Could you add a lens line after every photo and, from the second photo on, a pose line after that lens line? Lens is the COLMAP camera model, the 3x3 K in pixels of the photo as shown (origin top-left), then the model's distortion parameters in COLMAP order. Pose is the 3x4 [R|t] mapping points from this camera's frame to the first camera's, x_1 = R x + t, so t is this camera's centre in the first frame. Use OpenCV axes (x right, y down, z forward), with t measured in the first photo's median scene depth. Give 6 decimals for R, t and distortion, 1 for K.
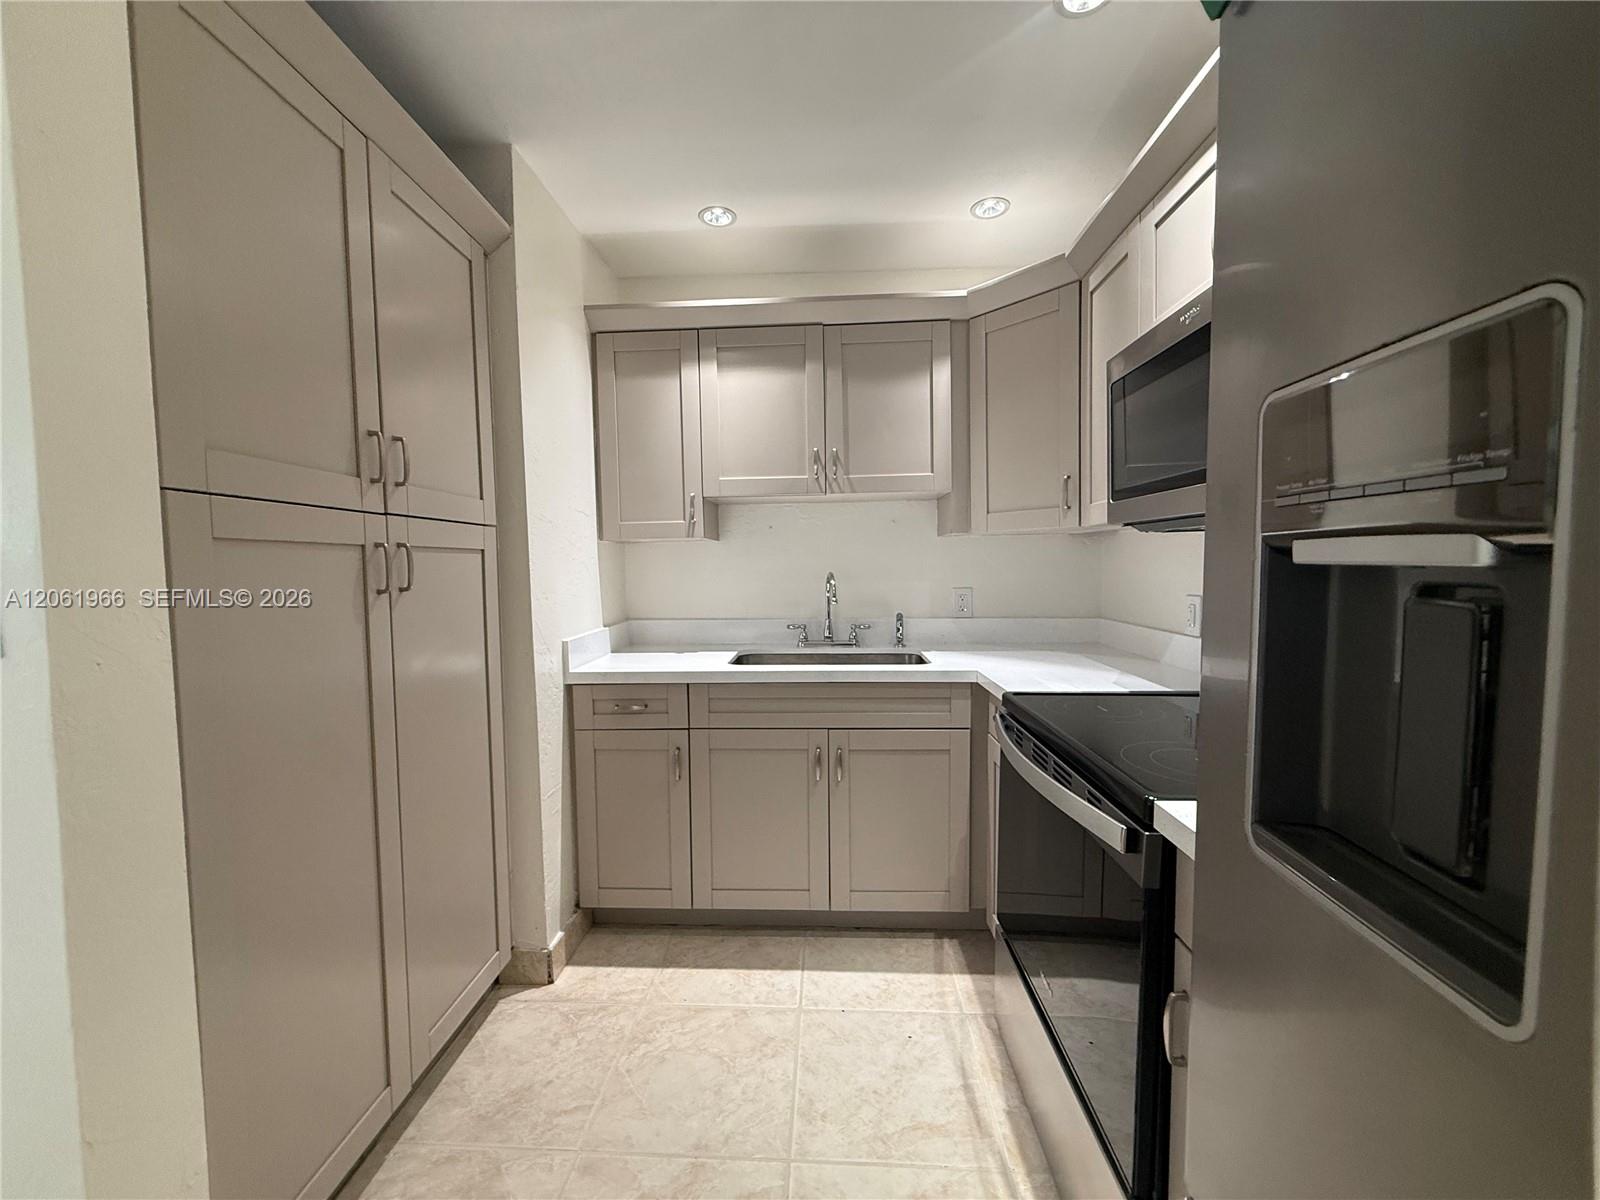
lens RADIAL K [[637.7, 0, 794.1], [0, 637.7, 598.8], [0, 0, 1]] dist [-0.000466, -0.000075]
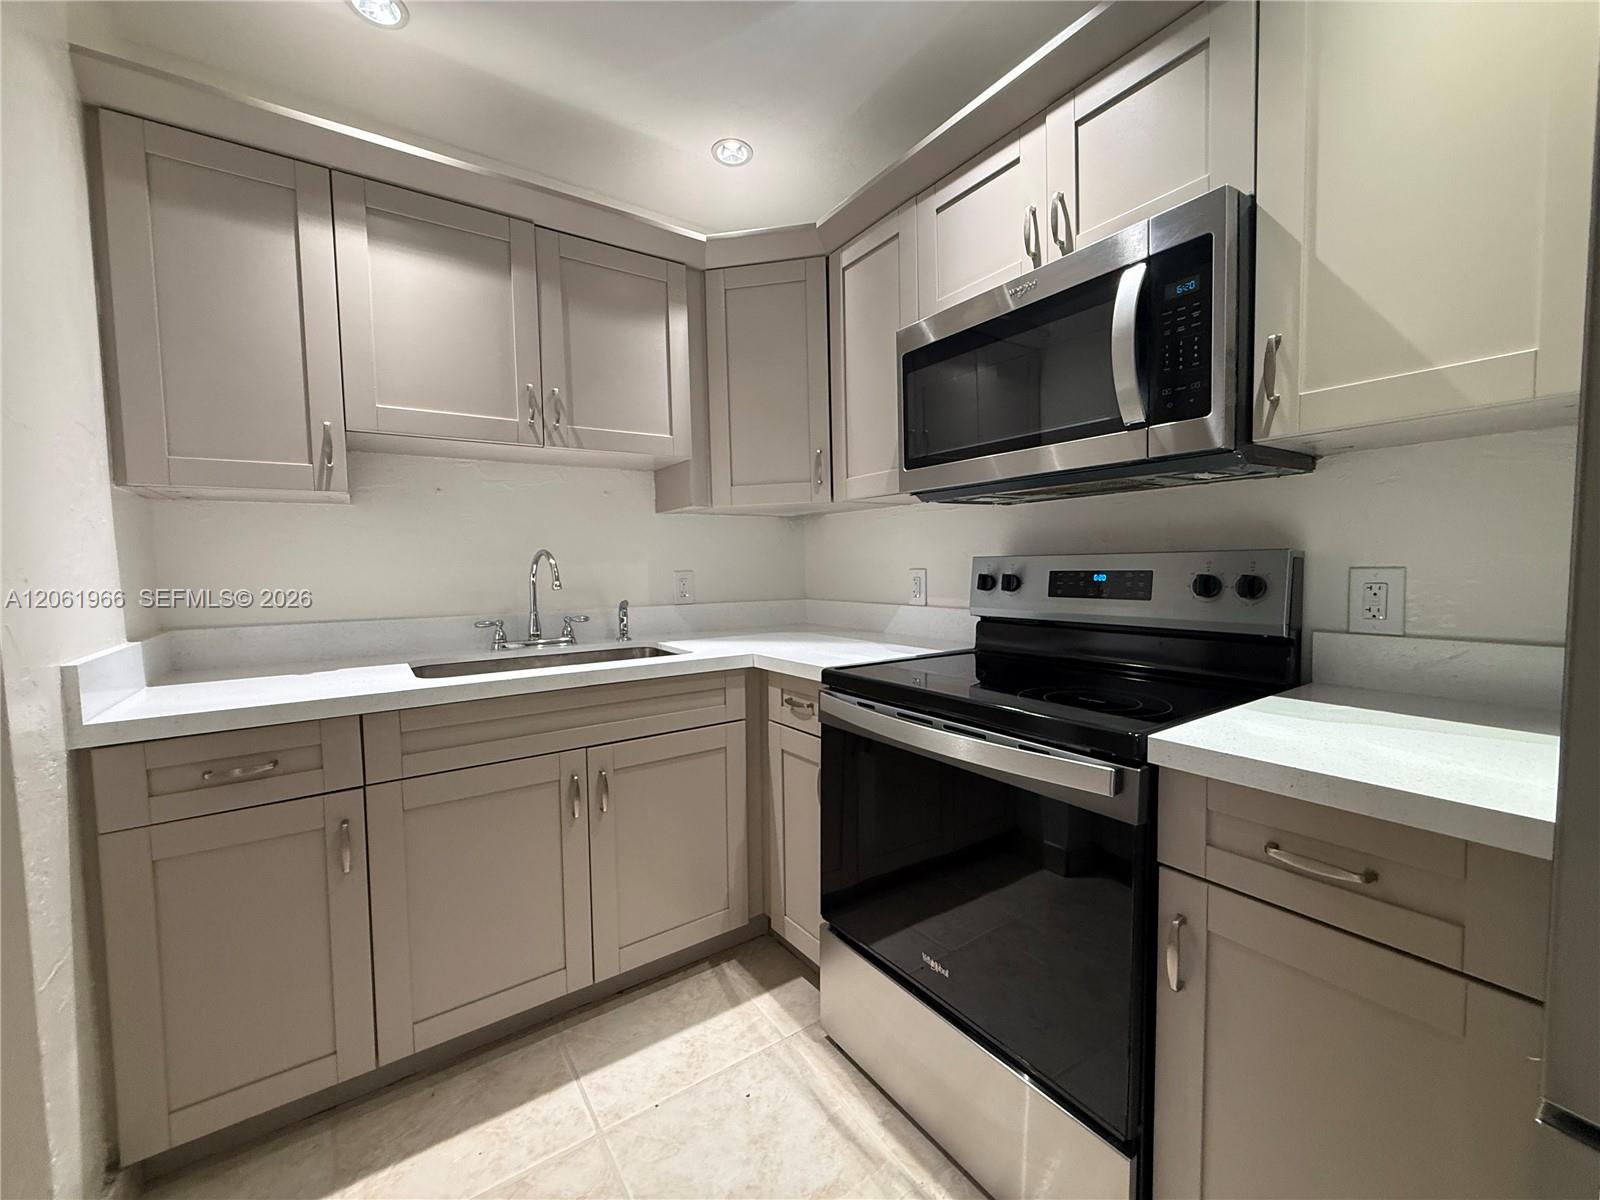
lens RADIAL K [[637.7, 0, 796.8], [0, 637.7, 597.6], [0, 0, 1]] dist [-0.000466, -0.000075]
pose [[0.791326, -0.031249, 0.610596, -0.206416], [0.039676, 0.999213, -0.000283, 0.034505], [-0.610106, 0.024450, 0.791942, 0.234063]]
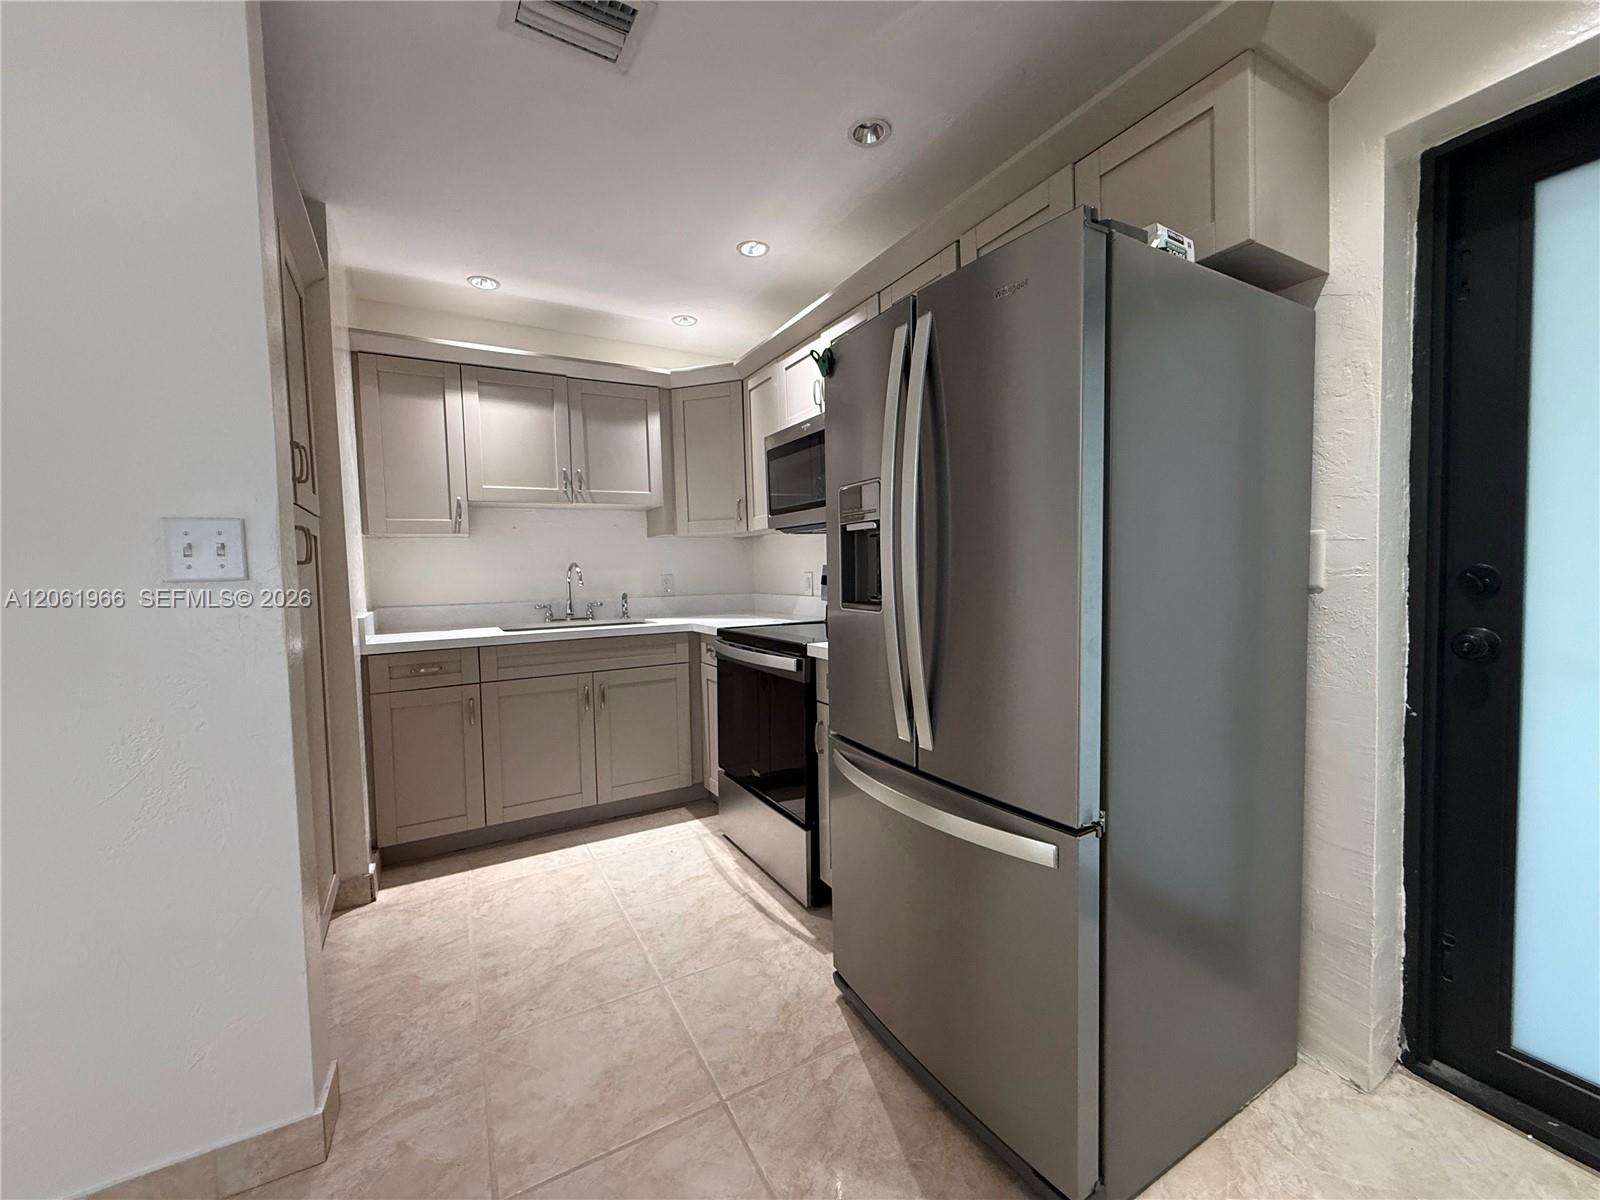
lens RADIAL K [[637.7, 0, 795.3], [0, 637.7, 599.4], [0, 0, 1]] dist [-0.000466, -0.000075]
pose [[0.844611, -0.031602, 0.534447, -0.308835], [0.042269, 0.999076, -0.007724, 0.074638], [-0.533710, 0.029114, 0.845166, -0.412982]]
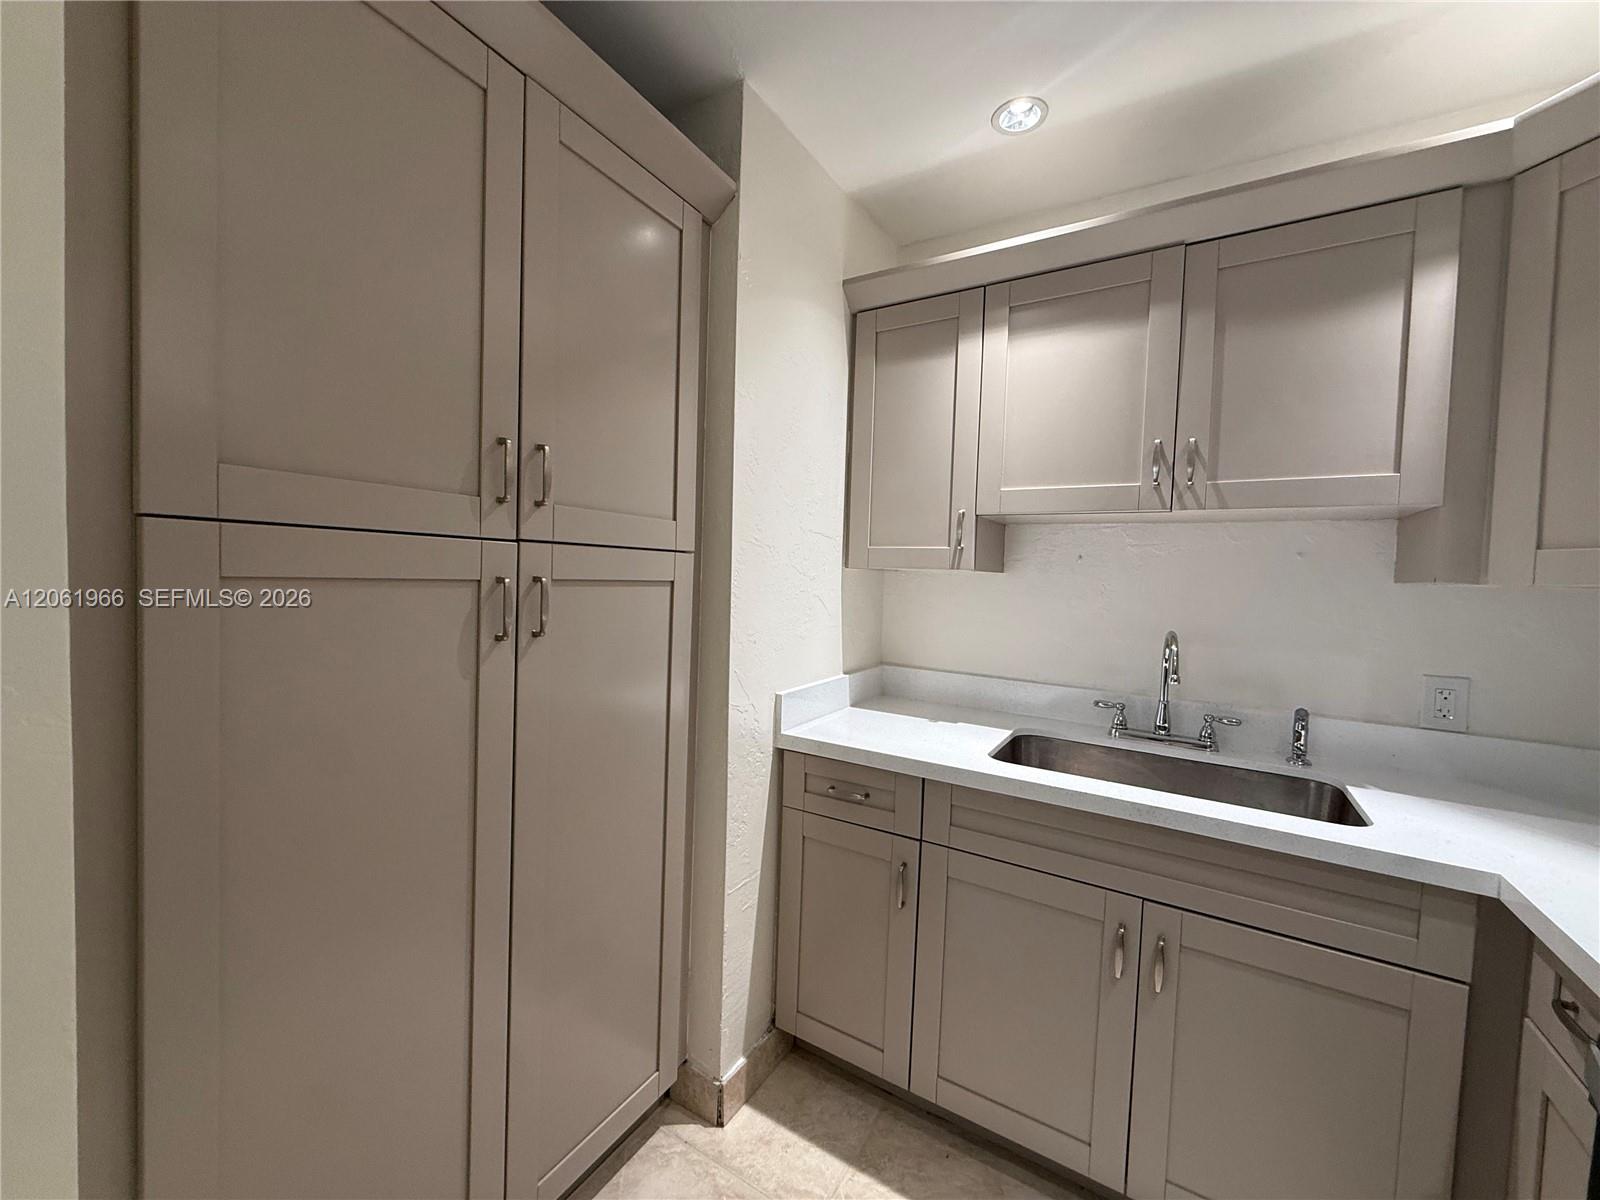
lens RADIAL K [[637.7, 0, 793.3], [0, 637.7, 598.6], [0, 0, 1]] dist [-0.000466, -0.000075]
pose [[0.874643, 0.064721, -0.480427, 0.035204], [-0.073685, 0.997282, 0.000201, -0.055559], [0.479134, 0.035224, 0.877035, 0.298423]]
